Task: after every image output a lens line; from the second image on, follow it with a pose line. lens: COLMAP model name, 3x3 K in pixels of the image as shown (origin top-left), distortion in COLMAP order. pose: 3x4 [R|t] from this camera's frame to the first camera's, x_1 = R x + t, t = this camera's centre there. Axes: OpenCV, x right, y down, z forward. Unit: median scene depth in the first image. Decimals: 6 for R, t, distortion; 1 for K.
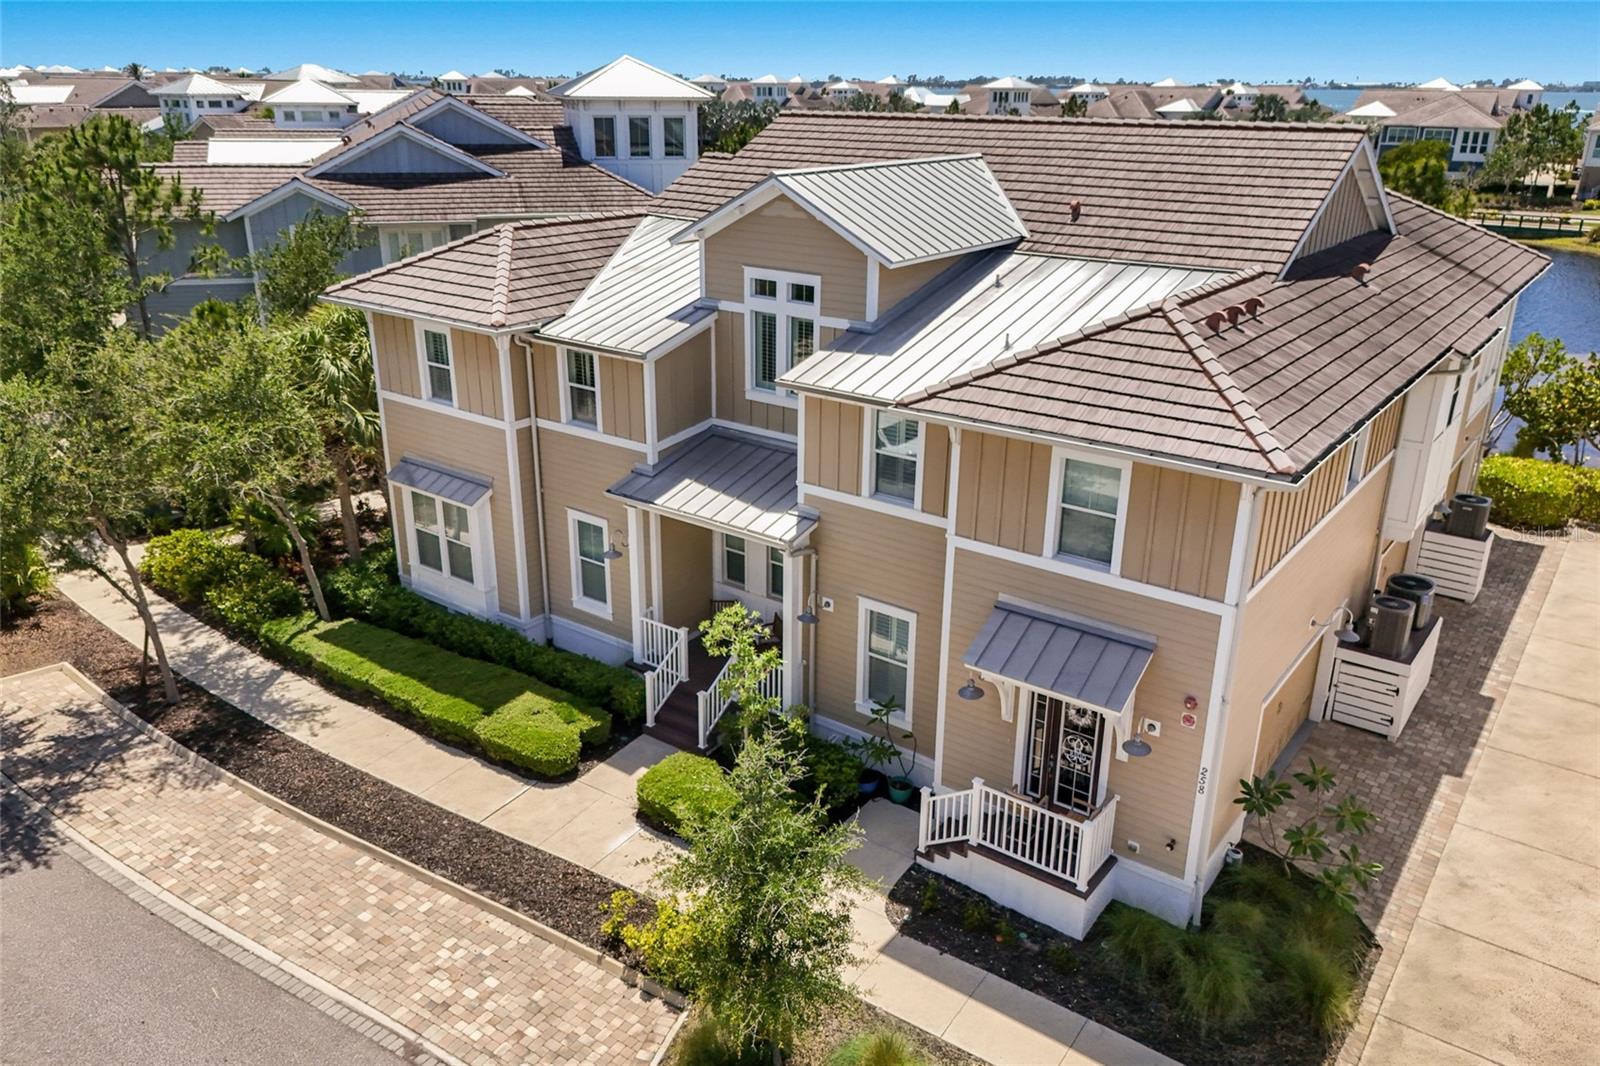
lens RADIAL K [[1173.9, 0, 796.3], [0, 1173.9, 533.8], [0, 0, 1]] dist [0.051087, -0.065179]
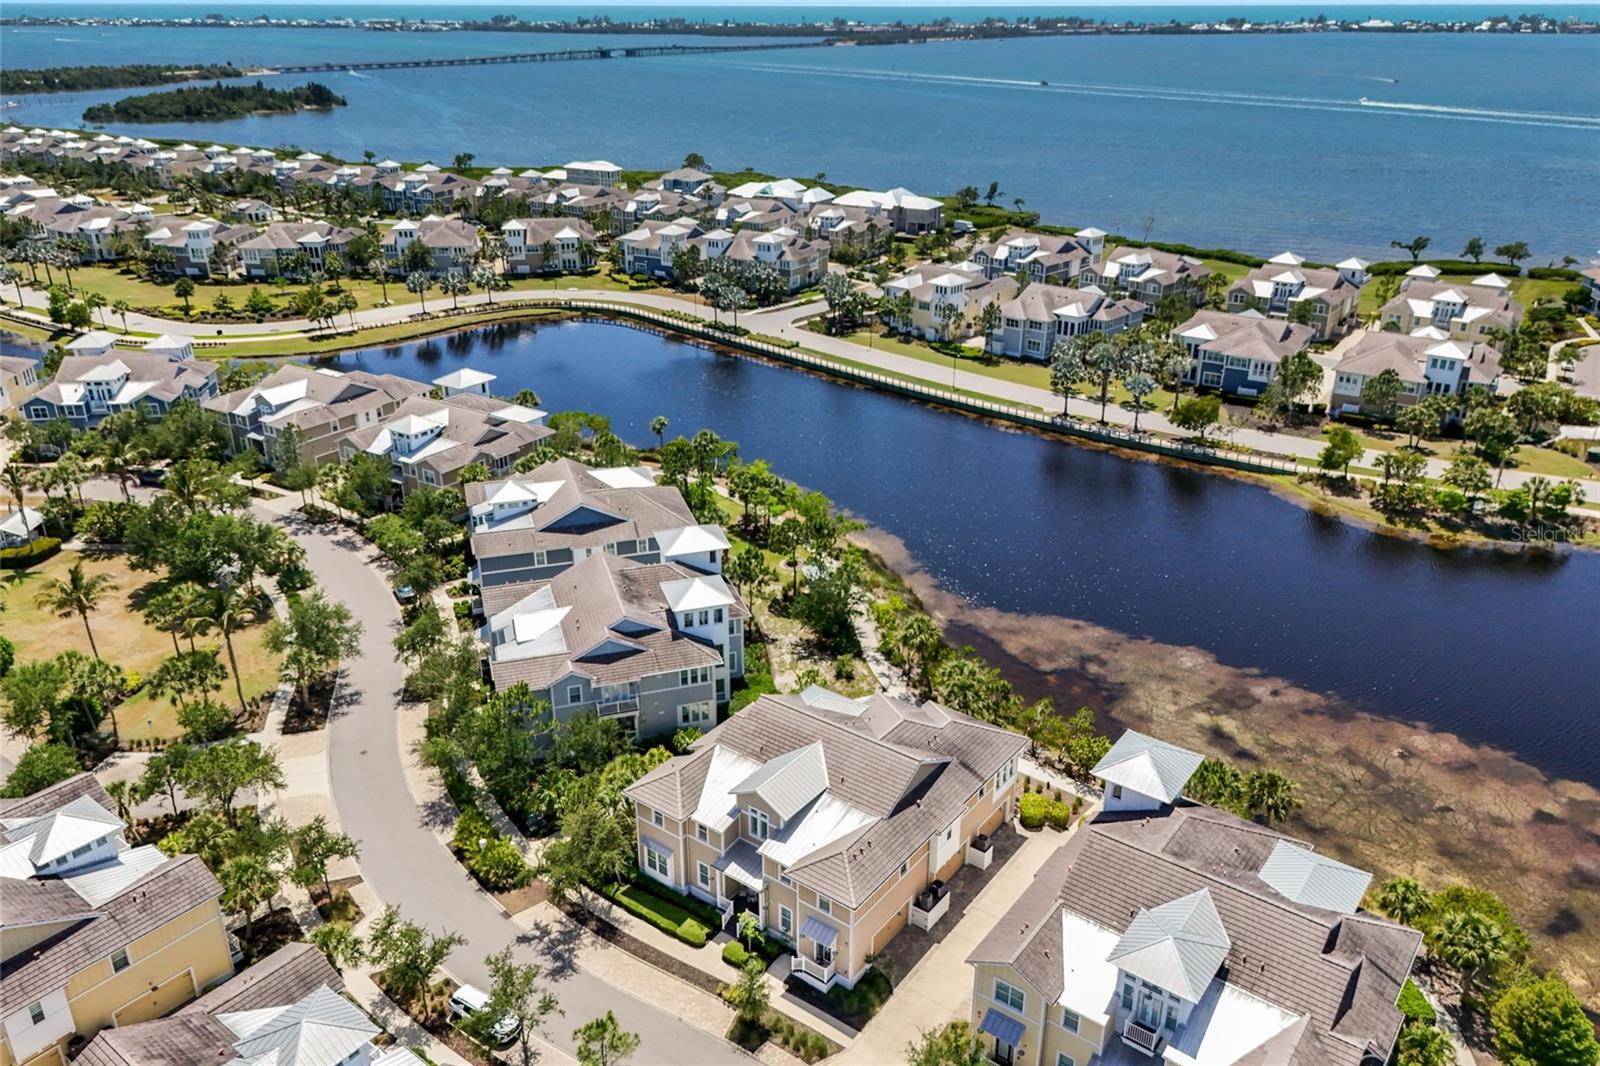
lens RADIAL K [[1173.9, 0, 796.3], [0, 1173.9, 533.8], [0, 0, 1]] dist [0.051087, -0.065179]
pose [[0.999947, -0.007238, -0.007303, 0.132617], [0.007569, 0.998894, 0.046404, -1.193032], [0.006959, -0.046457, 0.998896, -2.519125]]
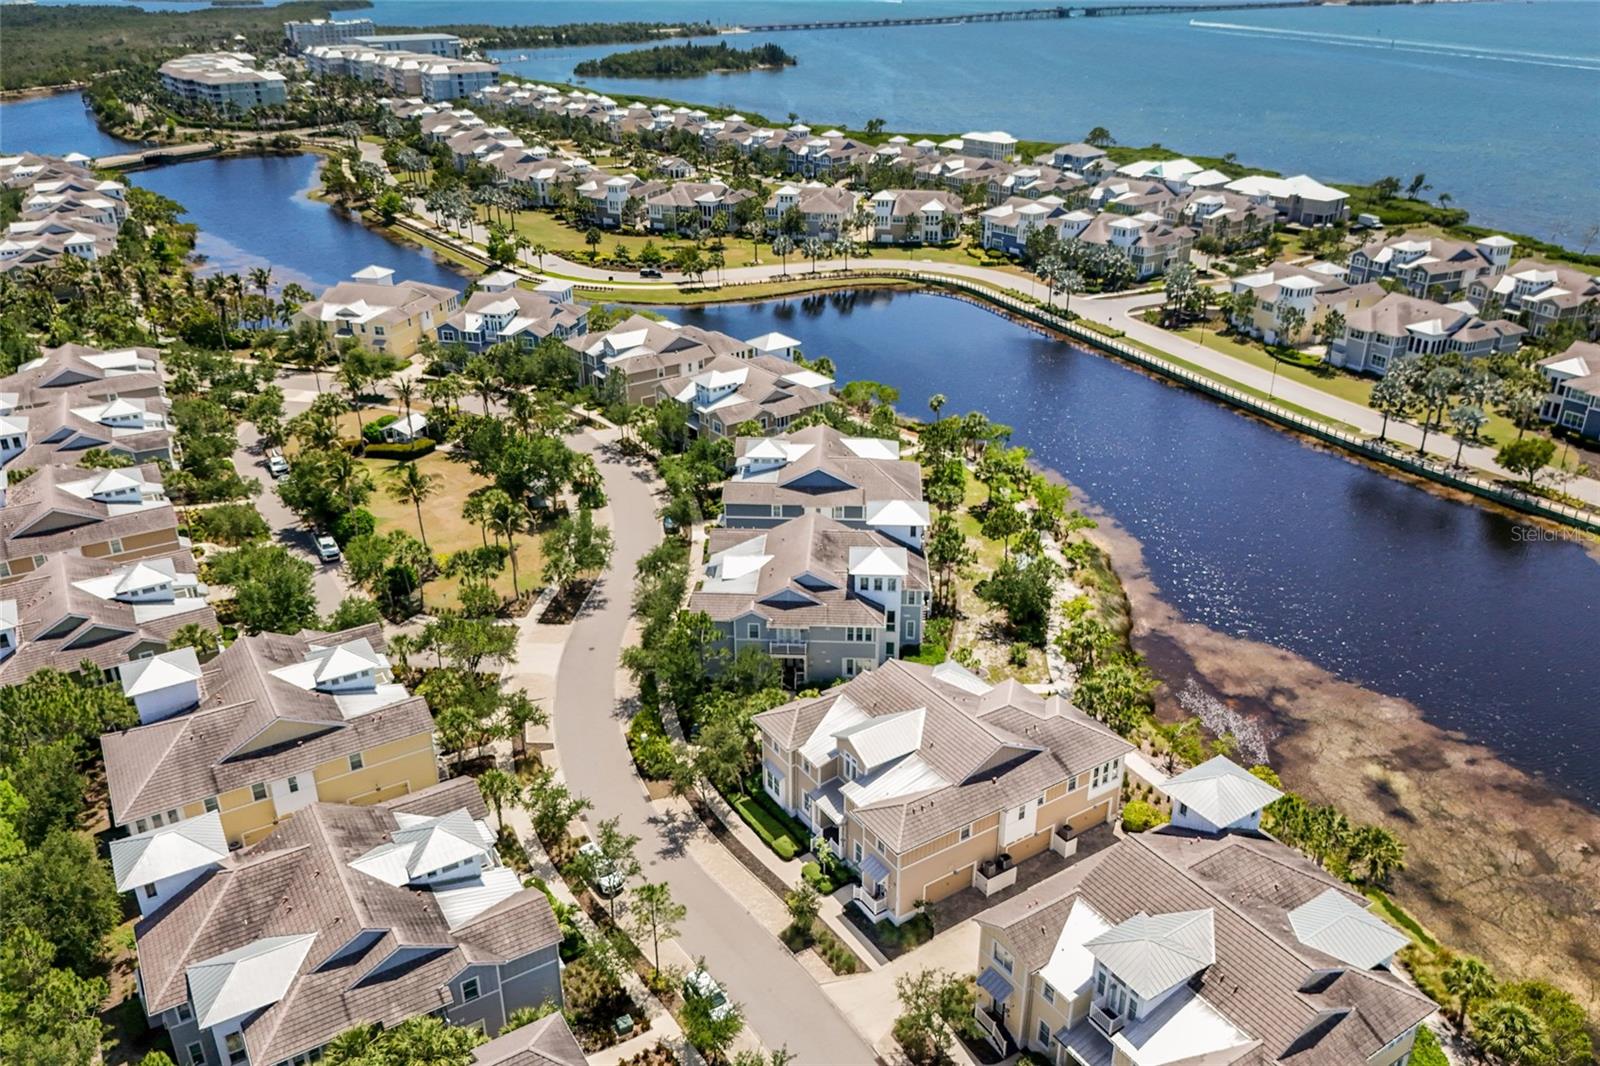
lens RADIAL K [[1185.6, 0, 803.0], [0, 1185.6, 538.7], [0, 0, 1]] dist [0.048931, -0.108796]
pose [[0.935912, 0.140655, -0.322931, 1.025561], [-0.115400, 0.988653, 0.096164, -1.297260], [0.332793, -0.052735, 0.941524, -2.841005]]
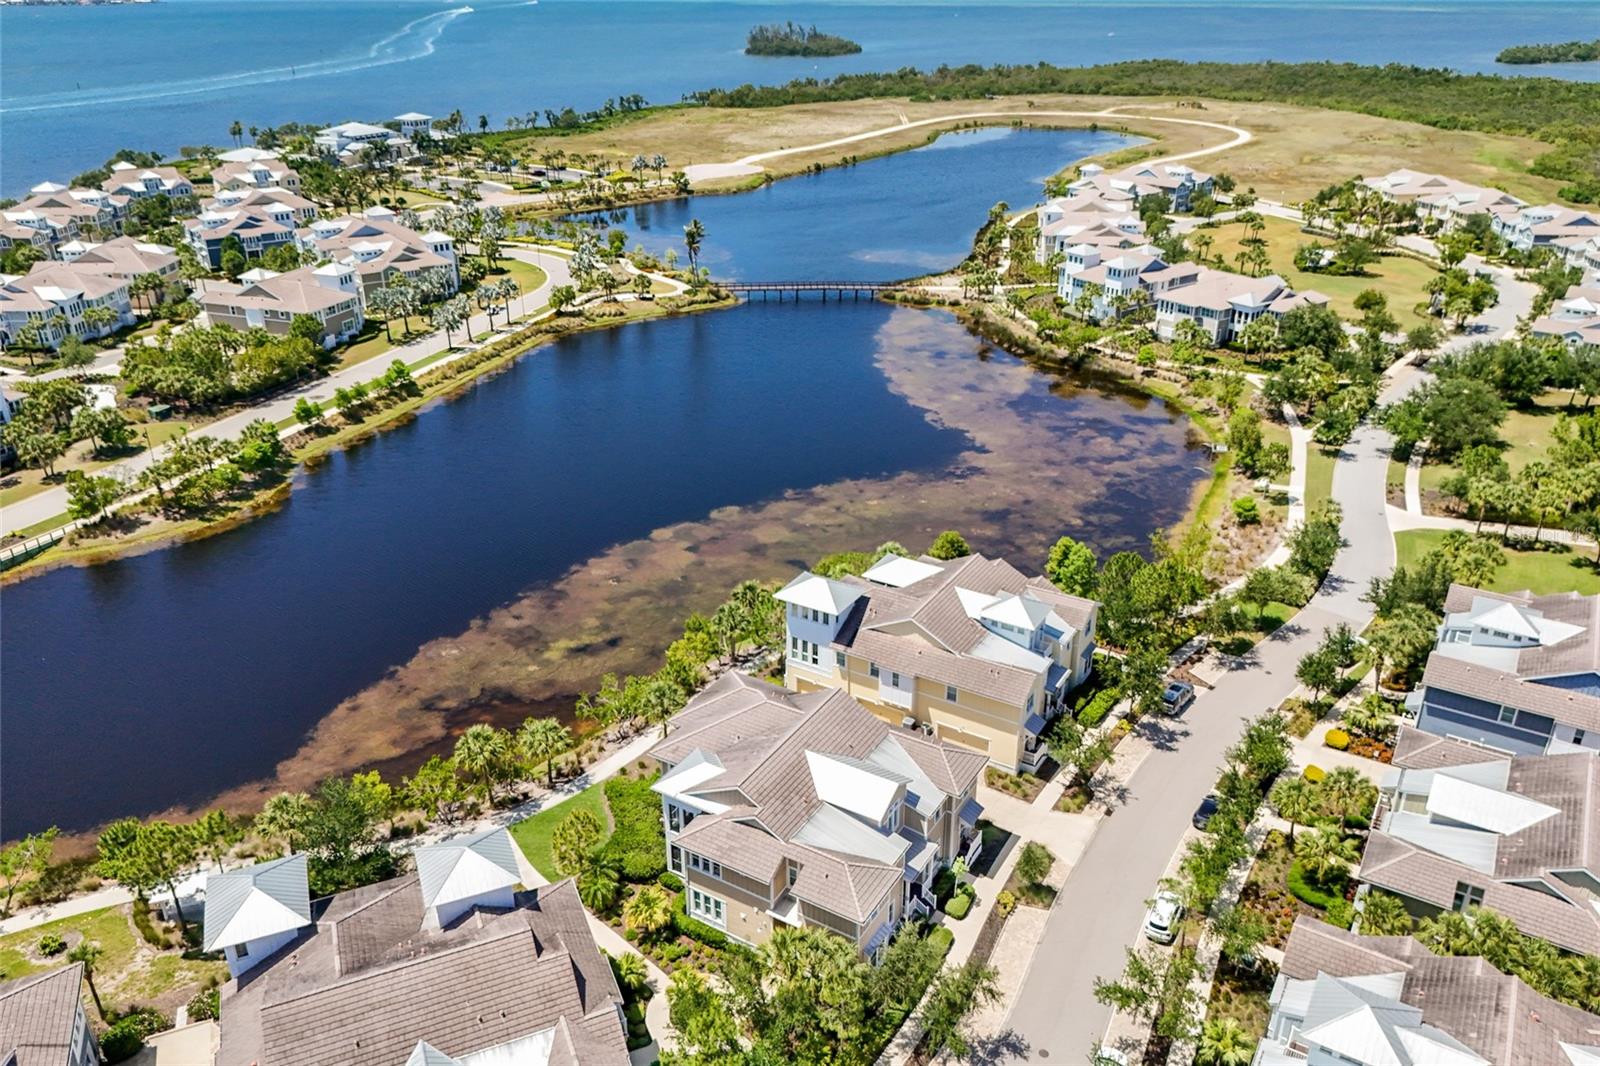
lens RADIAL K [[1173.9, 0, 796.3], [0, 1173.9, 533.8], [0, 0, 1]] dist [0.051087, -0.065179]
pose [[-0.096196, -0.427539, 0.898864, -2.824999], [0.359981, 0.826982, 0.431873, -2.520270], [-0.927987, 0.365118, 0.074354, 0.648537]]
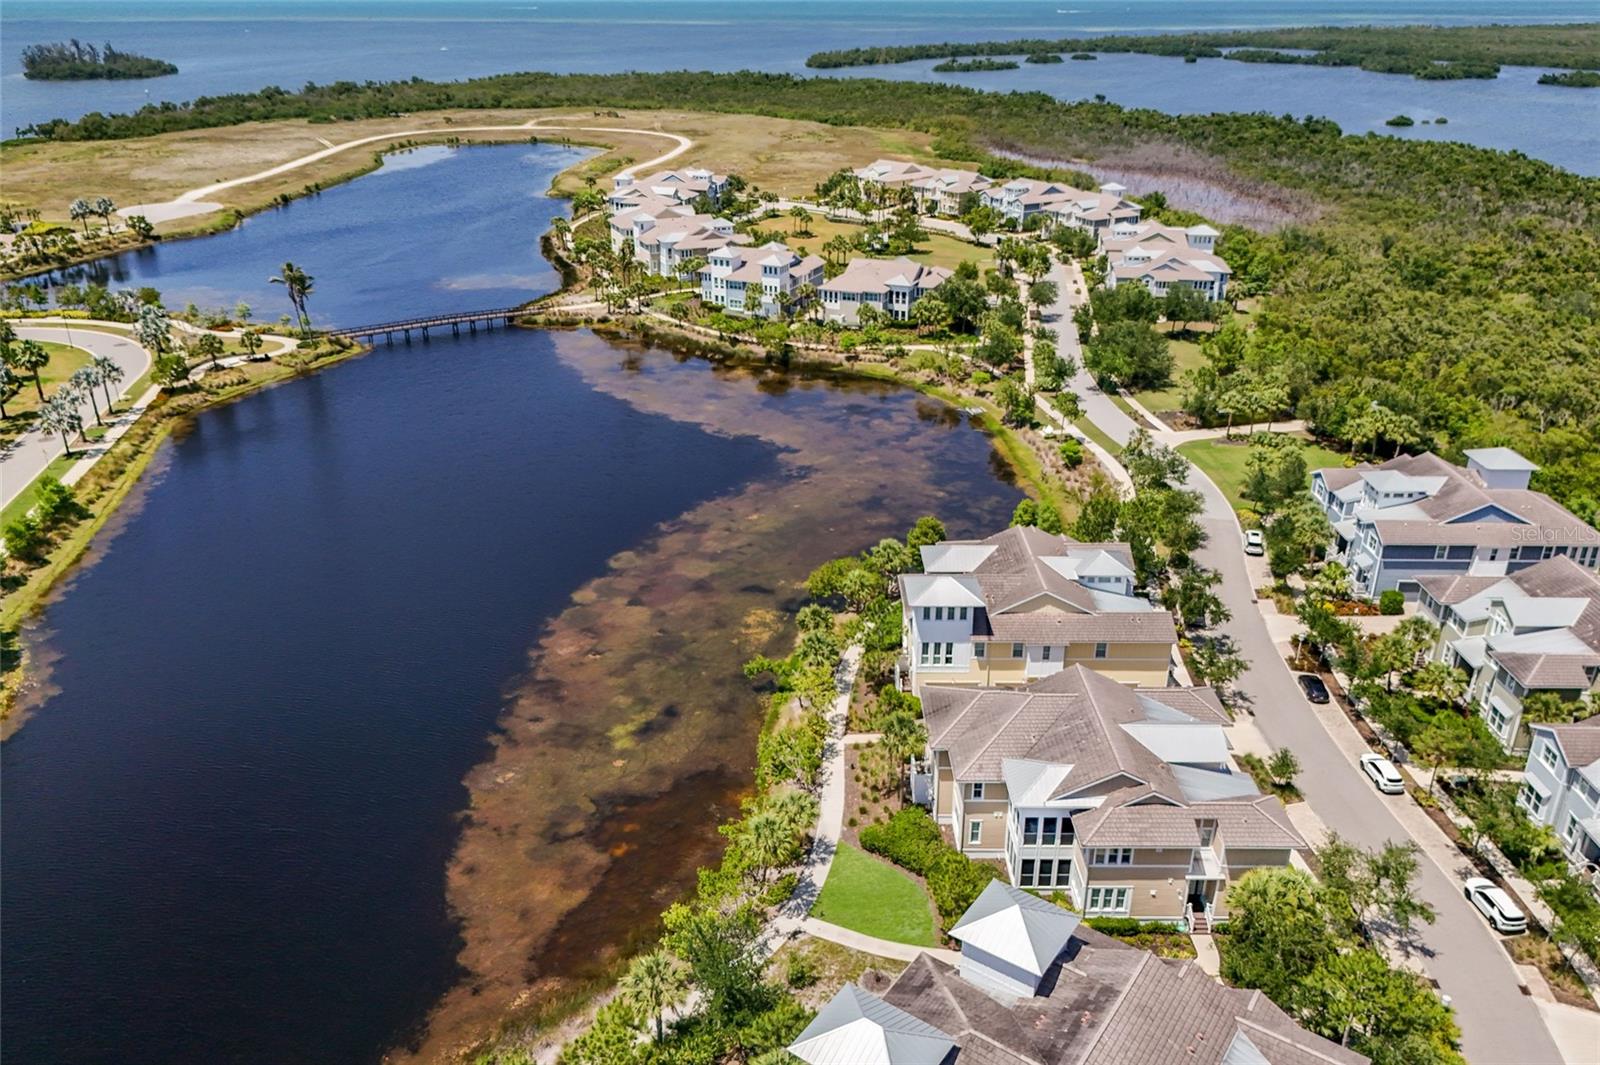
lens RADIAL K [[1200.8, 0, 800.0], [0, 1200.8, 532.5], [0, 0, 1]] dist [0.060643, -0.075283]
pose [[-0.598496, -0.330511, 0.729771, -1.818174], [0.286922, 0.762072, 0.580450, -3.356554], [-0.747983, 0.556784, -0.361266, 2.949305]]
